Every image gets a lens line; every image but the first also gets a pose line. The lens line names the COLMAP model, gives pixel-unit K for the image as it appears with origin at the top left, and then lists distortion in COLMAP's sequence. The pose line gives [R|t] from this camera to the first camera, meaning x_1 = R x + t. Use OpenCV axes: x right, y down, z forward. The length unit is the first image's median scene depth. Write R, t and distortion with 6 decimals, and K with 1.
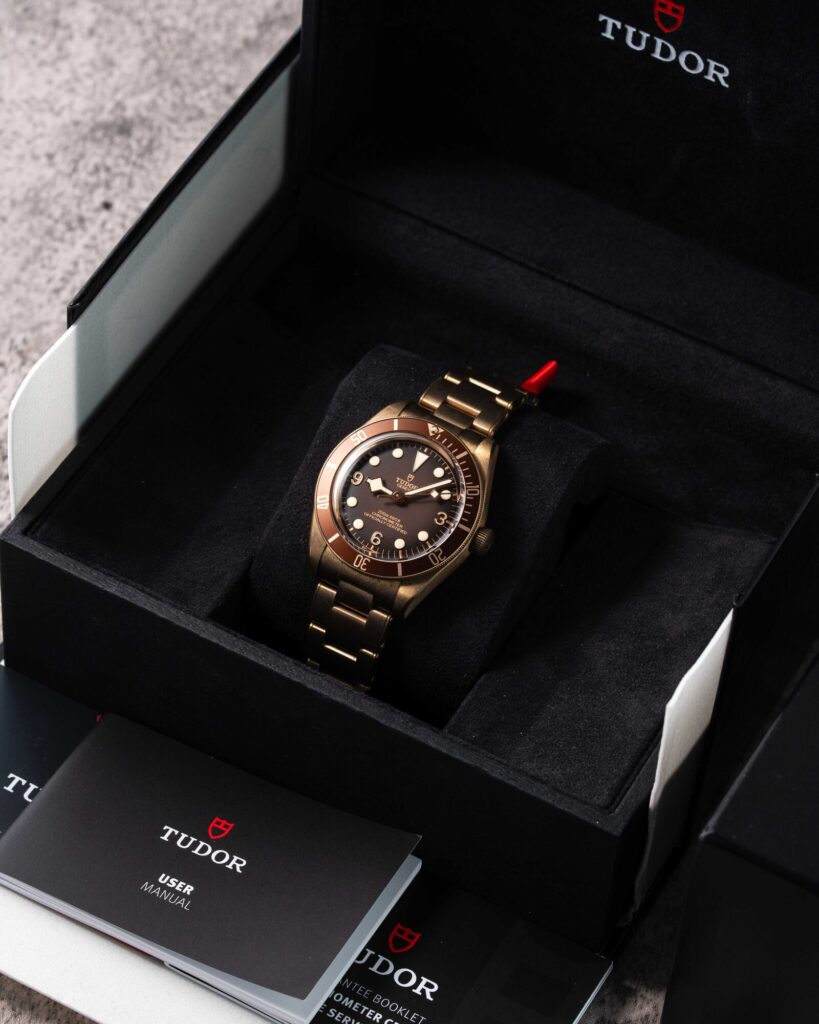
lens RADIAL K [[4784.2, 0, 410.2], [0, 4784.2, 512.0], [0, 0, 1]] dist [-0.073249, 0.000000]
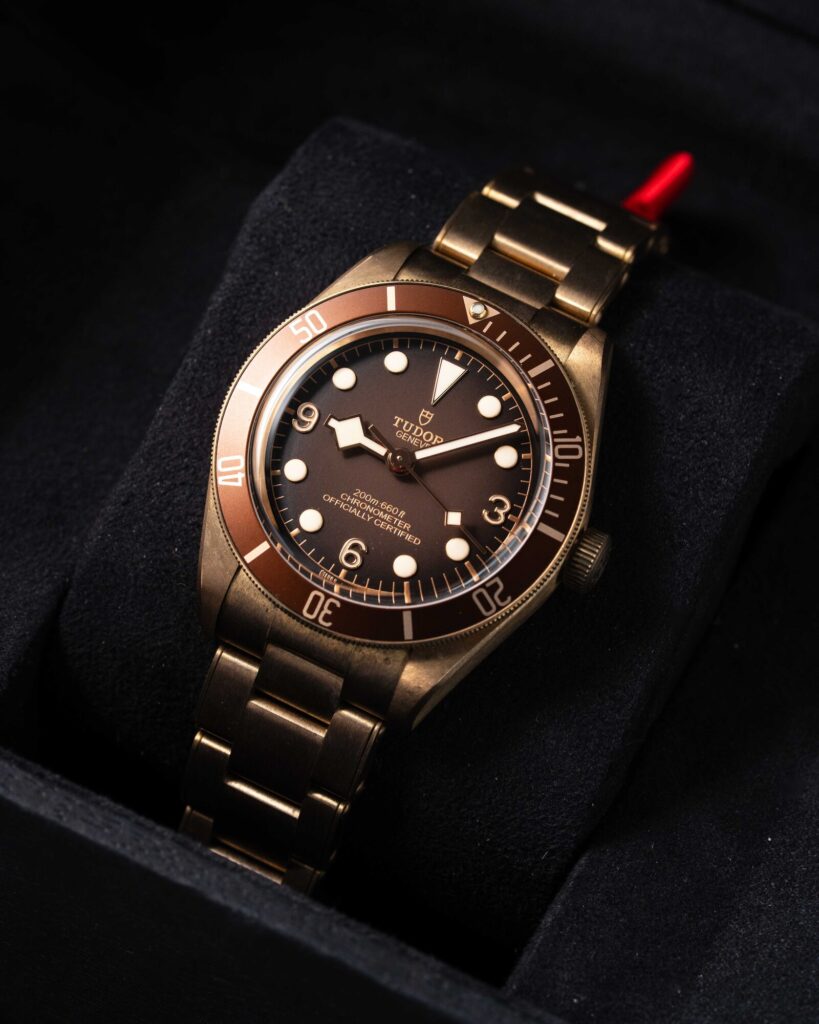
lens RADIAL K [[4784.2, 0, 409.2], [0, 4784.2, 508.5], [0, 0, 1]] dist [-0.073249, 0.000000]
pose [[0.994897, 0.001766, 0.100876, -0.046834], [-0.007265, 0.998505, 0.054173, -0.022964], [-0.100629, -0.054630, 0.993423, 0.551552]]
